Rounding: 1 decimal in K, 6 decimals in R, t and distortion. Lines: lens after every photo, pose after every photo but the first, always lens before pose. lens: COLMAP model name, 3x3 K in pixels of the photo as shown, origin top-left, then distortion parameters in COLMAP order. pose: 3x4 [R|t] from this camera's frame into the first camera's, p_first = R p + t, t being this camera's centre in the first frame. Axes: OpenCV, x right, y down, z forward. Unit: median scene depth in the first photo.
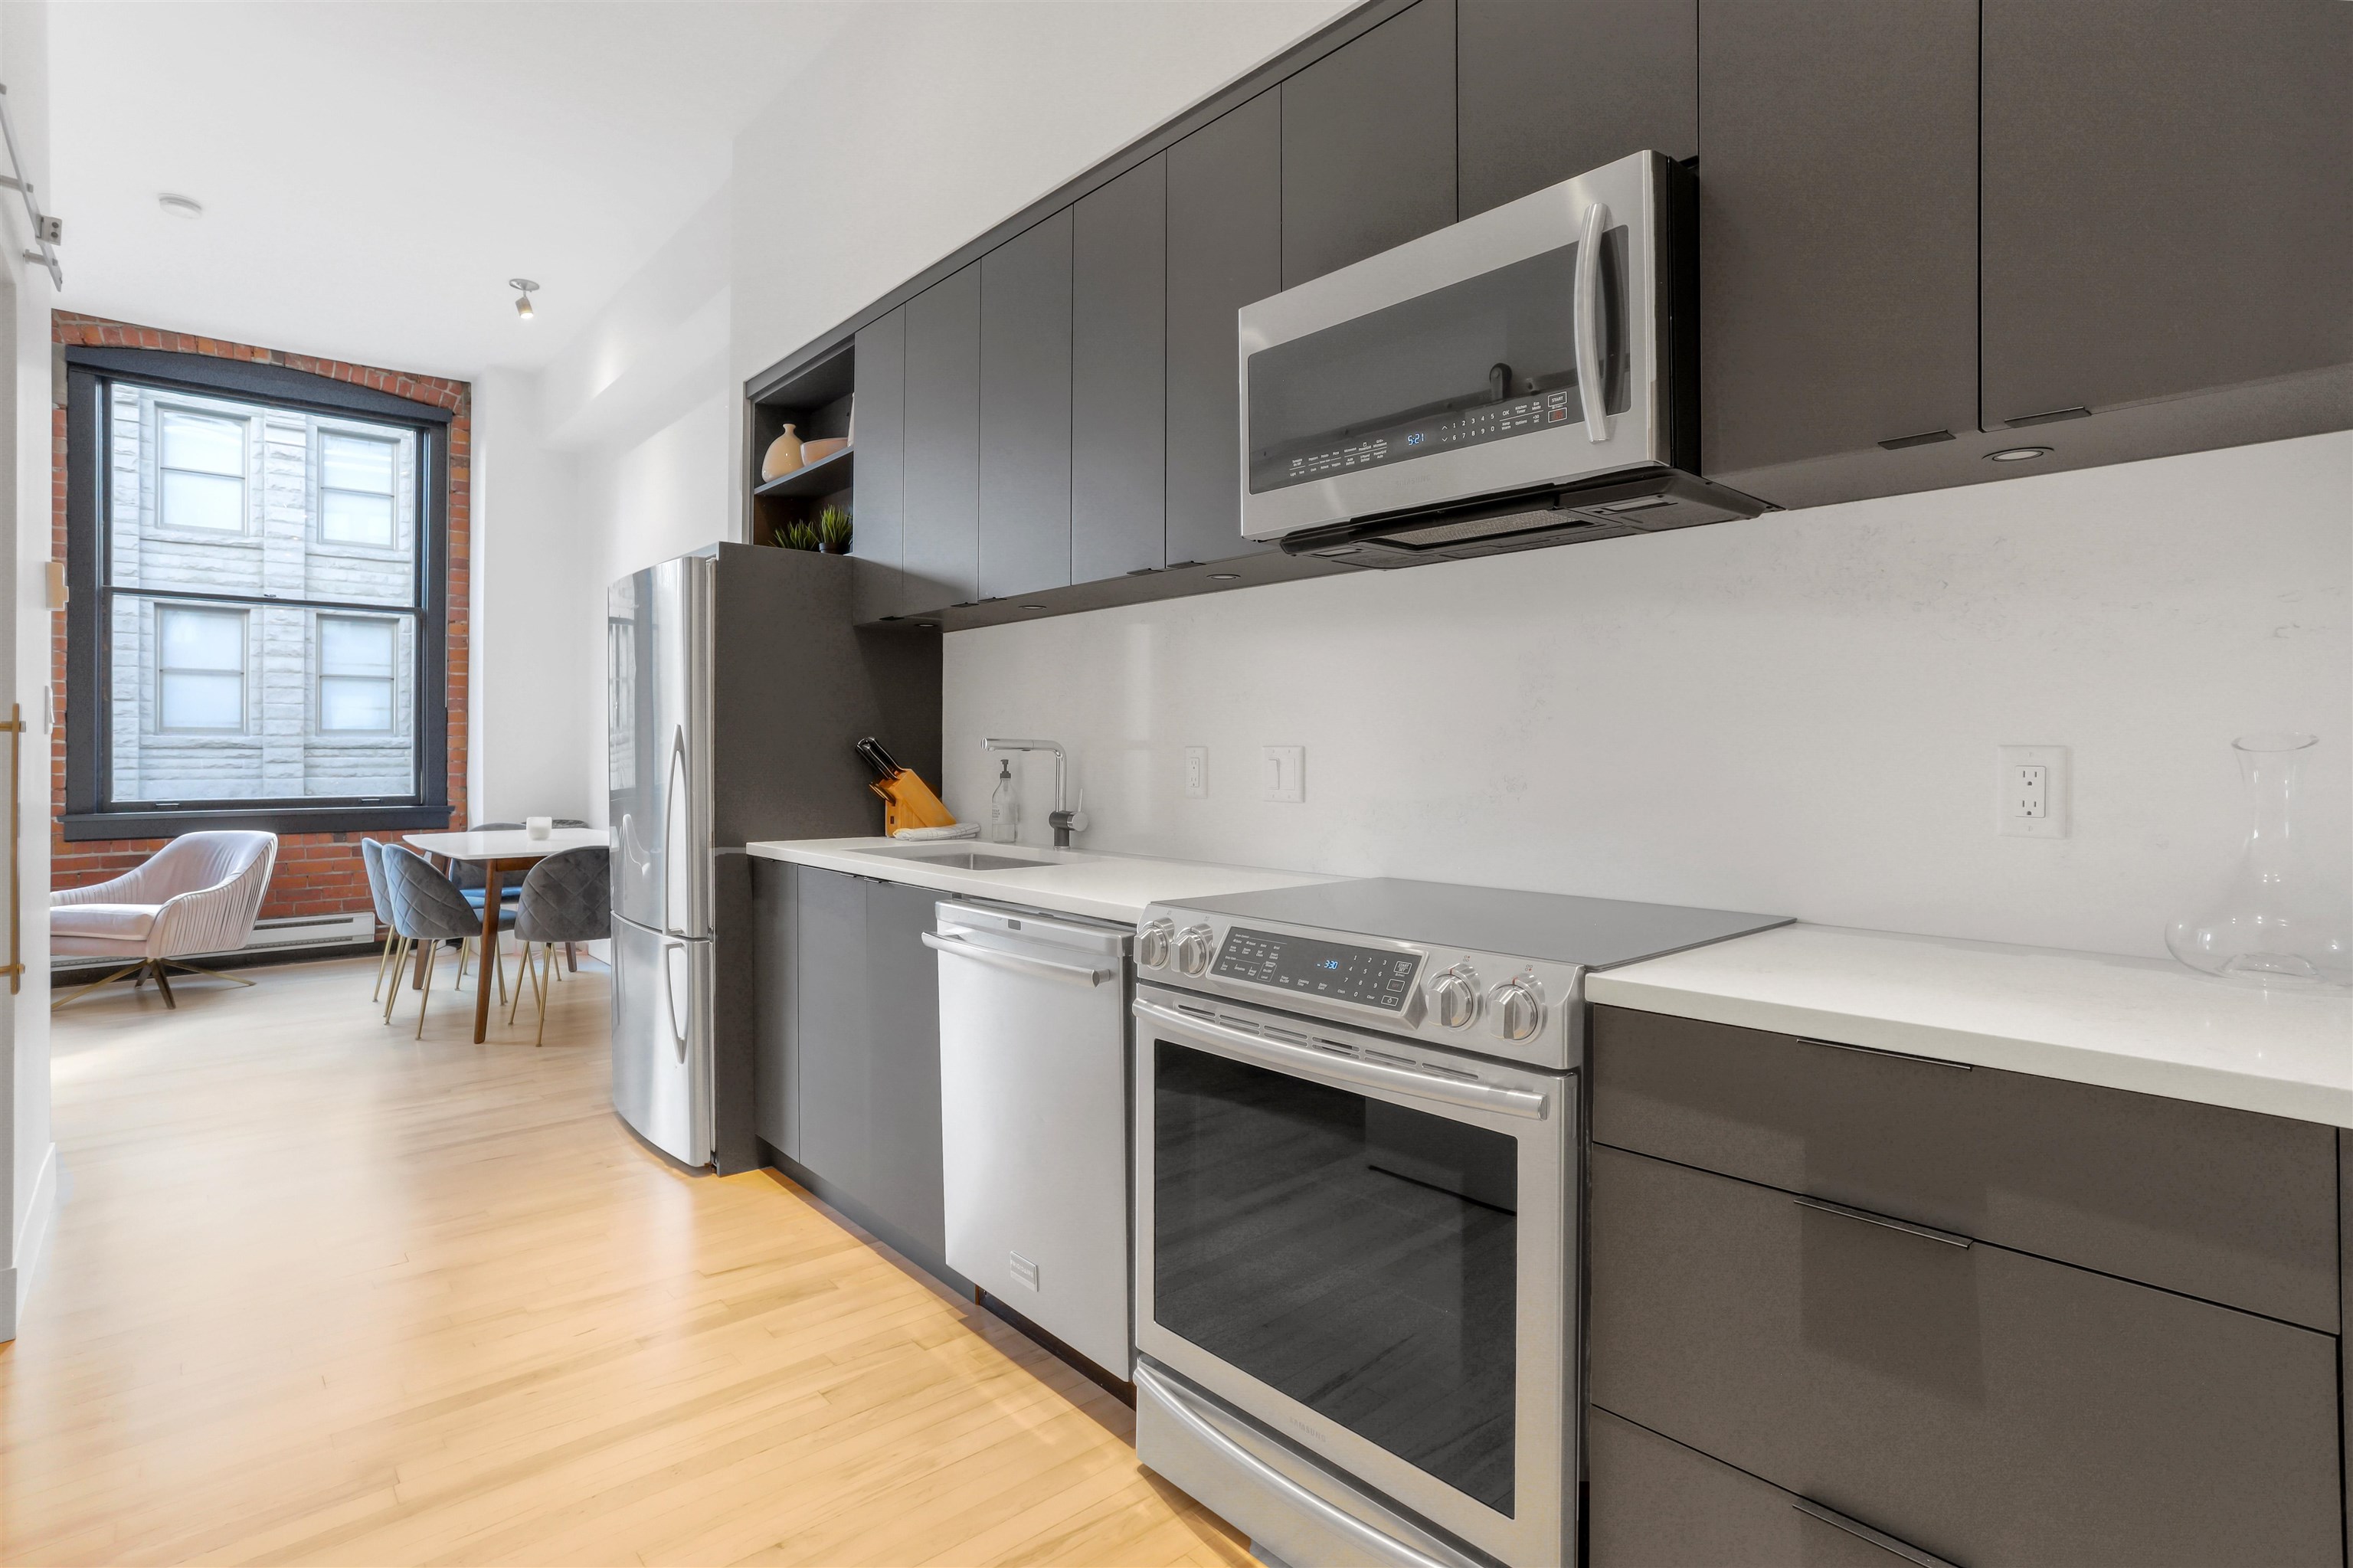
lens RADIAL K [[1161.3, 0, 1166.6], [0, 1161.3, 749.3], [0, 0, 1]] dist [-0.038895, 0.024346]
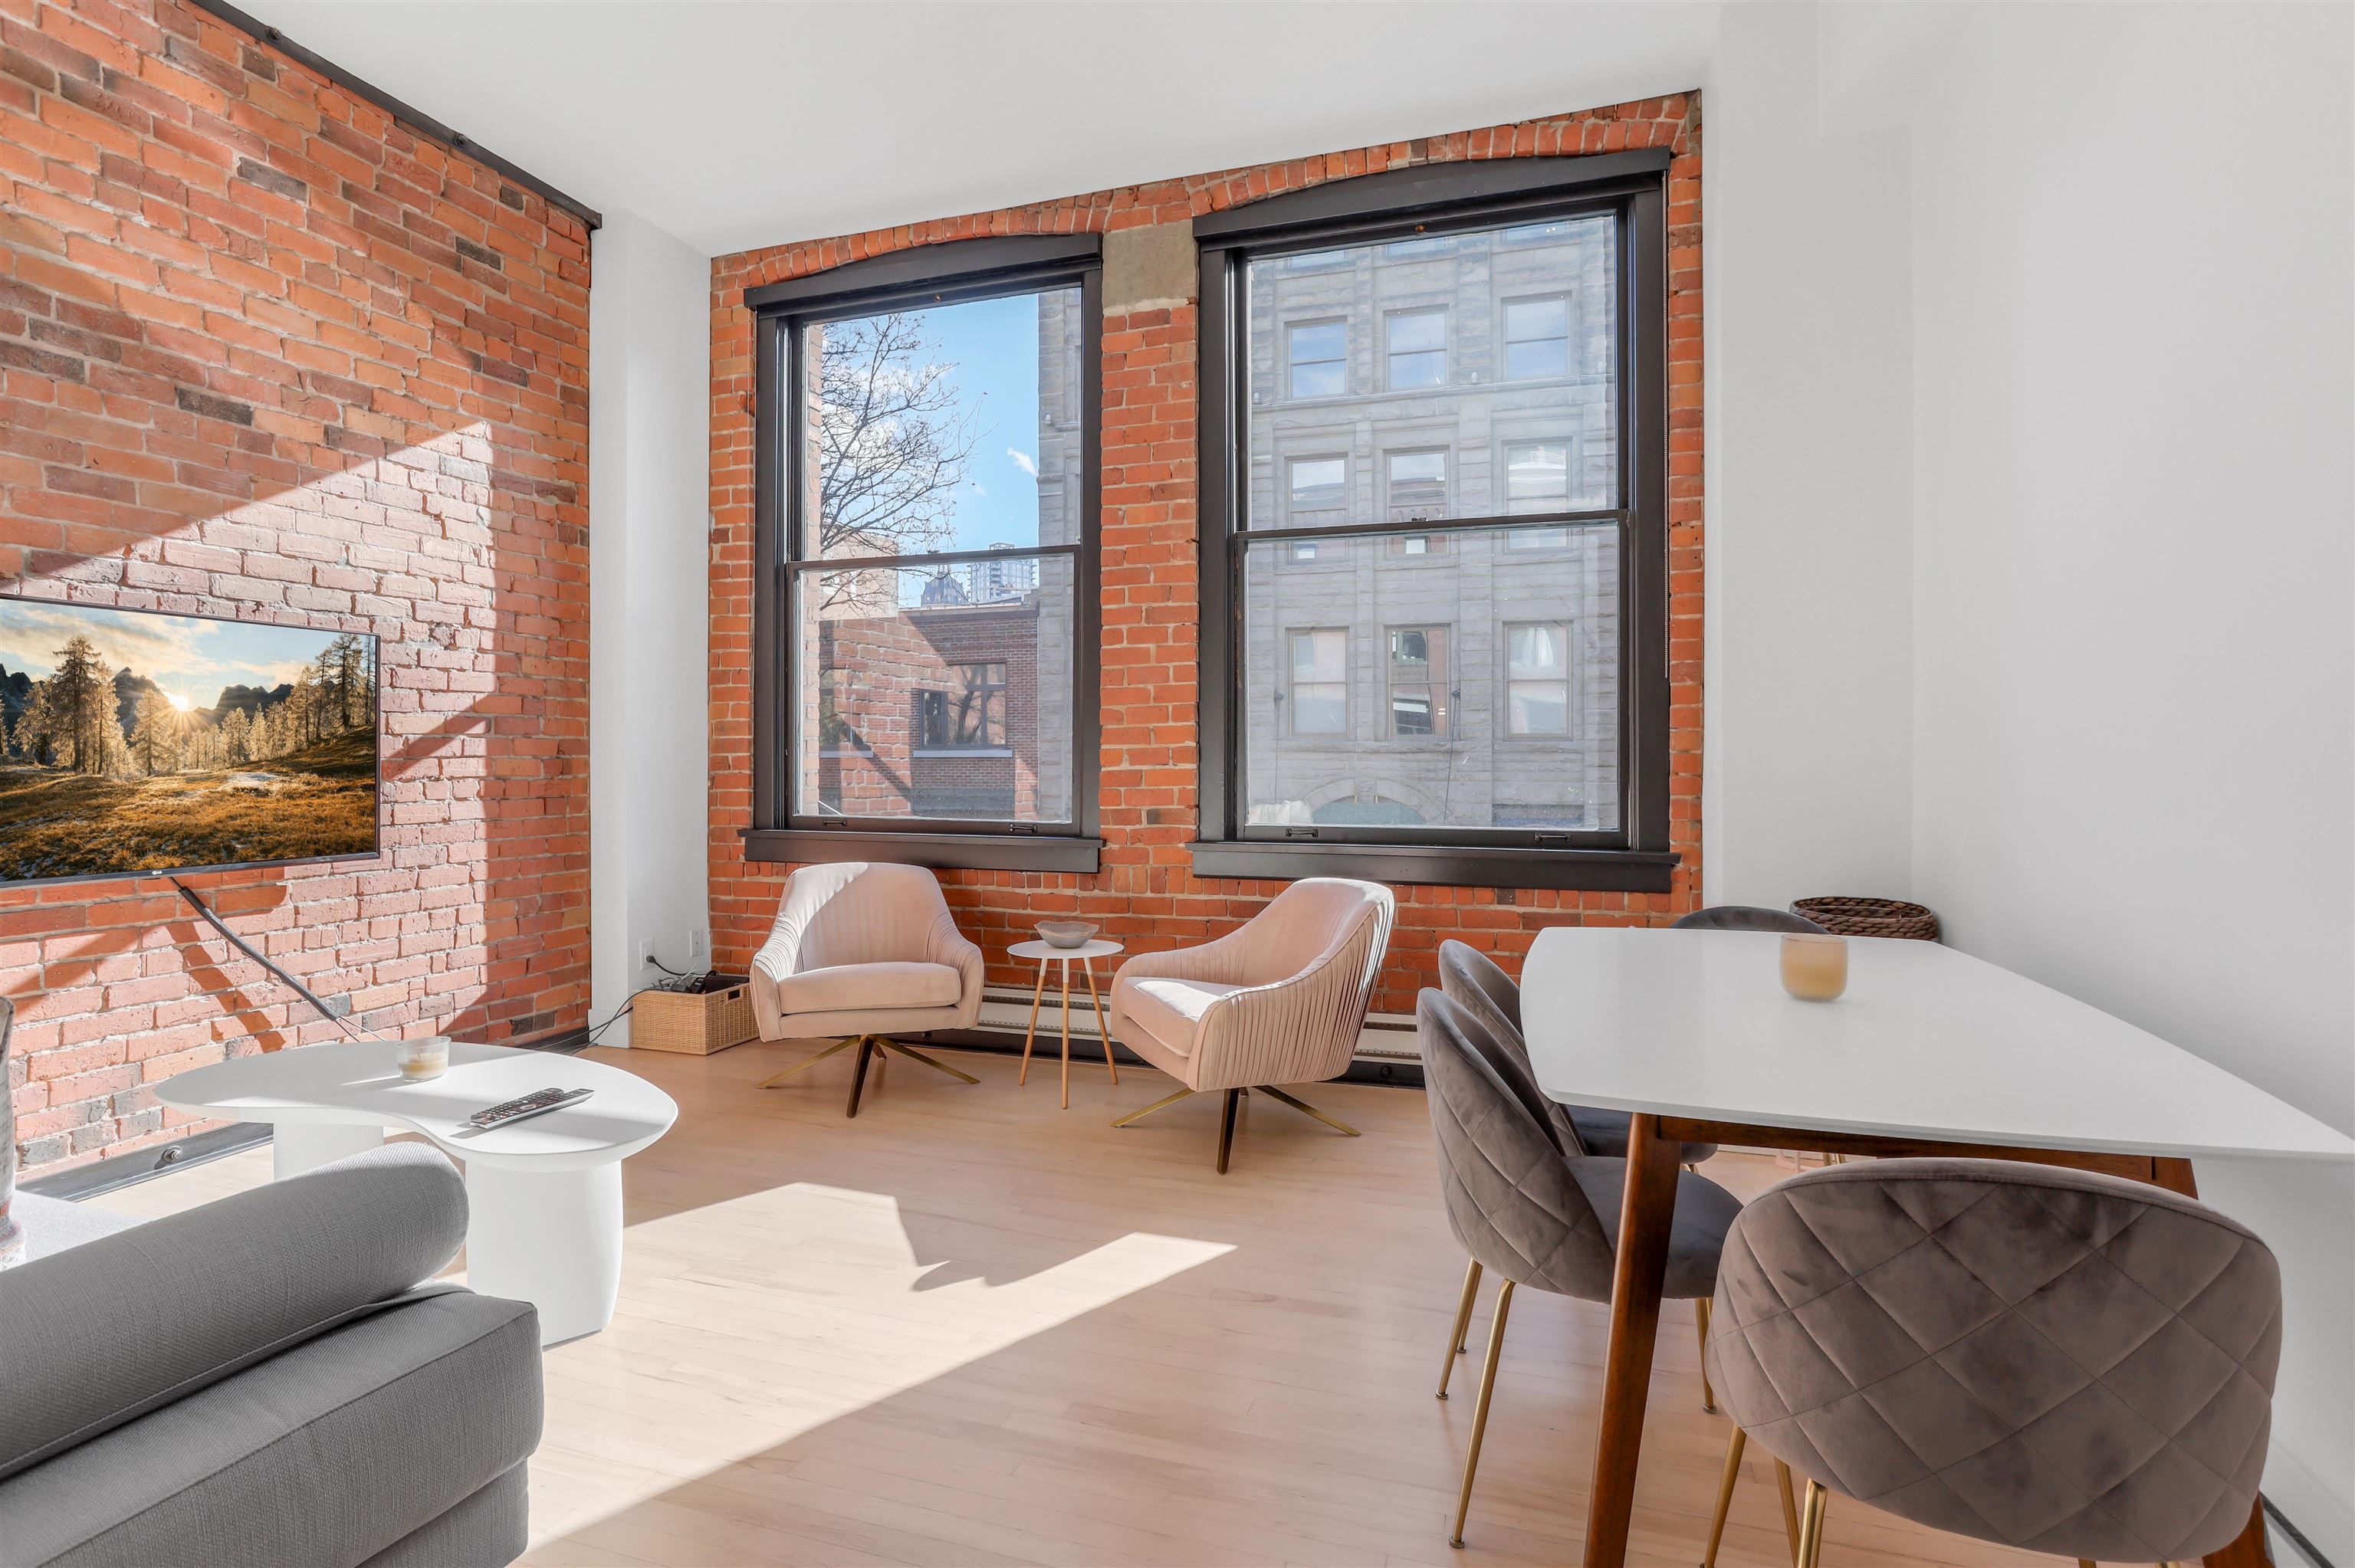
lens RADIAL K [[1168.0, 0, 1166.8], [0, 1168.0, 765.1], [0, 0, 1]] dist [-0.030016, 0.005377]
pose [[0.508343, 0.005365, -0.861138, -0.261524], [0.003798, 0.999957, 0.008472, 0.000510], [0.861146, -0.007578, 0.508301, 0.499450]]
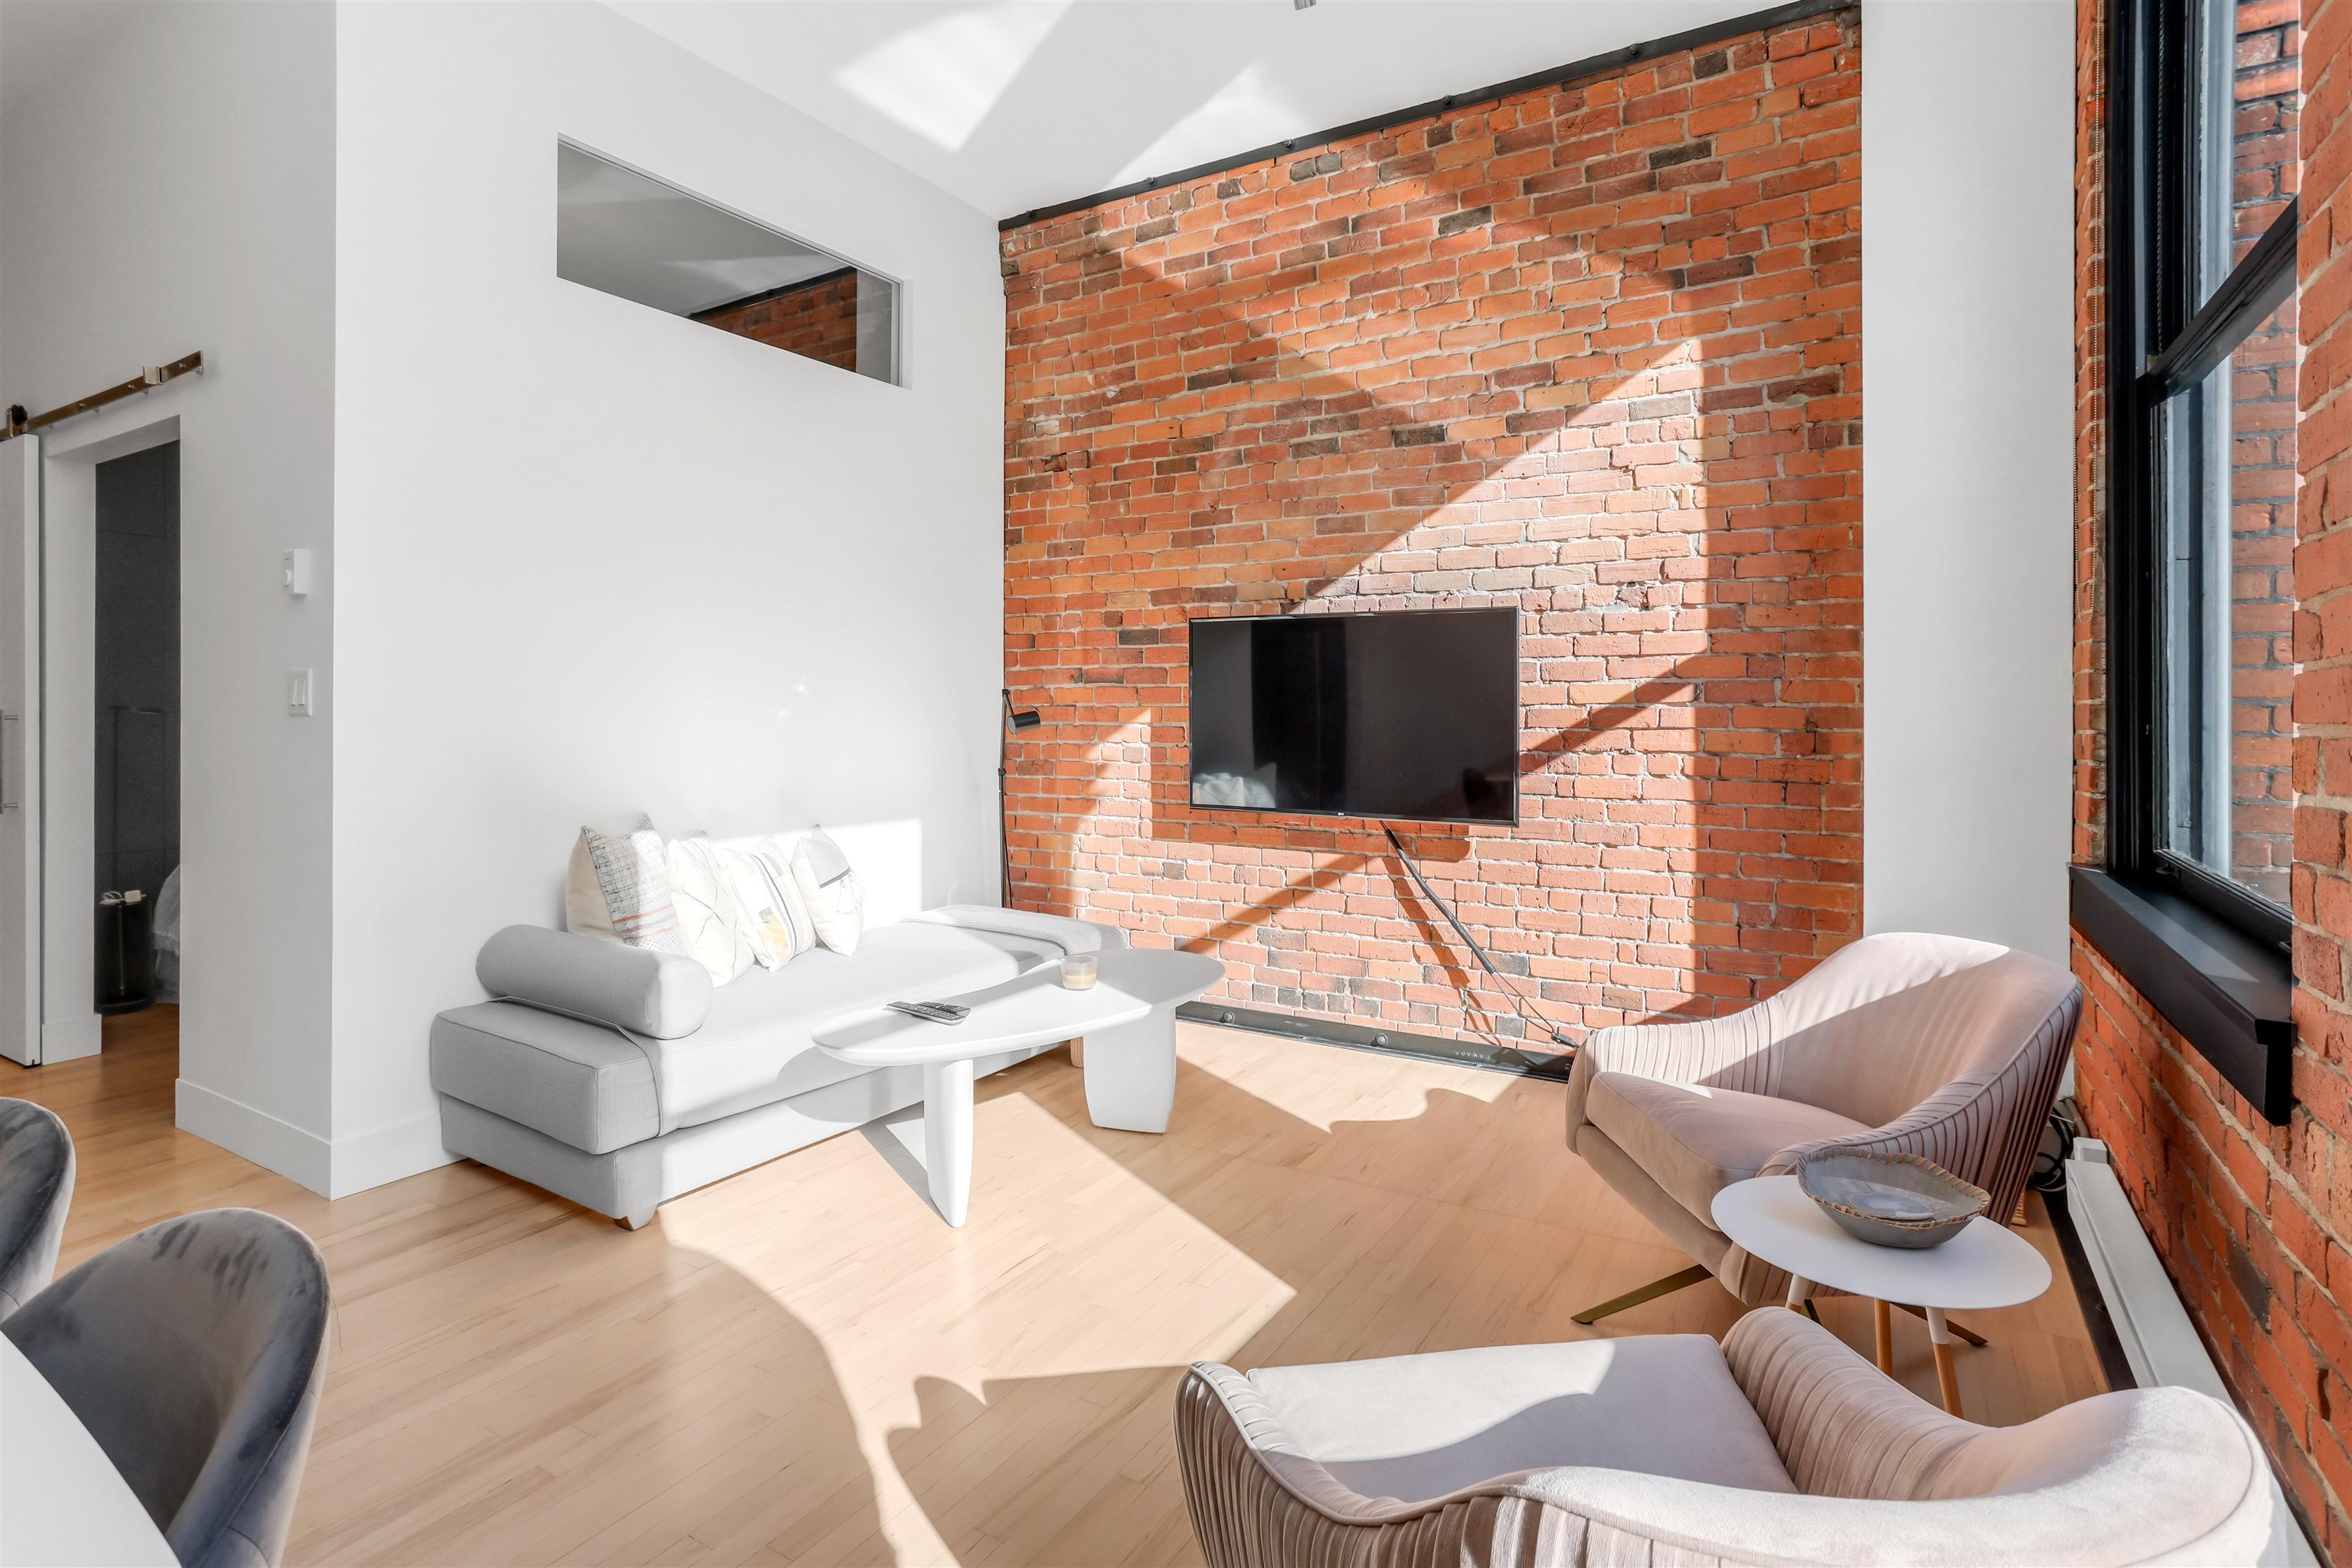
lens RADIAL K [[1160.8, 0, 1174.2], [0, 1160.8, 683.9], [0, 0, 1]] dist [-0.038895, 0.024346]
pose [[-0.953849, -0.010722, -0.300096, -0.597495], [-0.004273, 0.999746, -0.022141, -0.007875], [0.300257, -0.019837, -0.953652, 0.939425]]
